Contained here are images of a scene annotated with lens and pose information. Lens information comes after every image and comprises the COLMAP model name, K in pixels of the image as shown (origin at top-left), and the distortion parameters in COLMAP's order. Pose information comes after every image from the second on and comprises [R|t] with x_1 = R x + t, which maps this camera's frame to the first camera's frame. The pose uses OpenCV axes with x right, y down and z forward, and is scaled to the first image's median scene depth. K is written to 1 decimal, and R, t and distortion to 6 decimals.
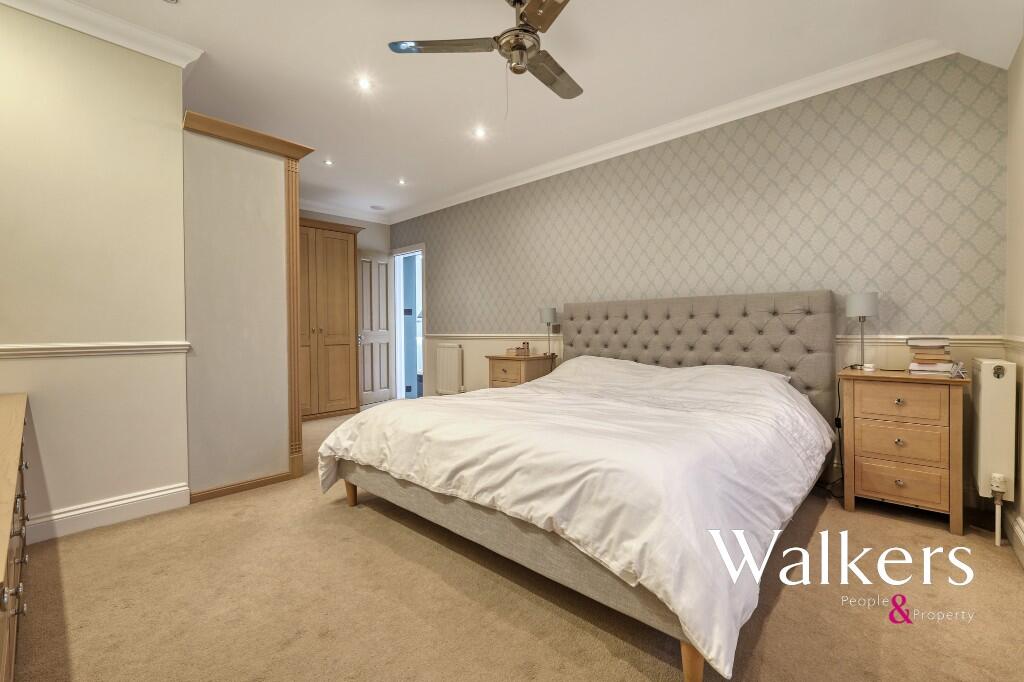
lens RADIAL K [[445.9, 0, 510.9], [0, 445.9, 341.6], [0, 0, 1]] dist [-0.001168, 0.001410]
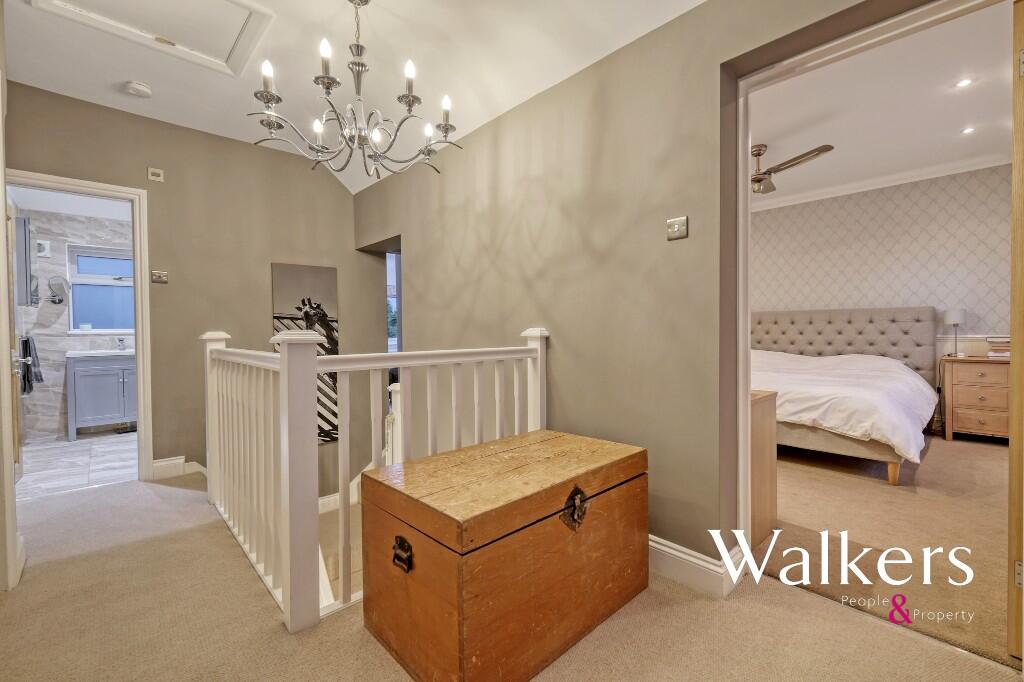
lens RADIAL K [[445.9, 0, 513.8], [0, 445.9, 340.1], [0, 0, 1]] dist [-0.001168, 0.001410]
pose [[0.996671, -0.003274, -0.081458, -0.638918], [0.003399, 0.999993, 0.001395, -0.004608], [0.081453, -0.001667, 0.996676, -0.699773]]
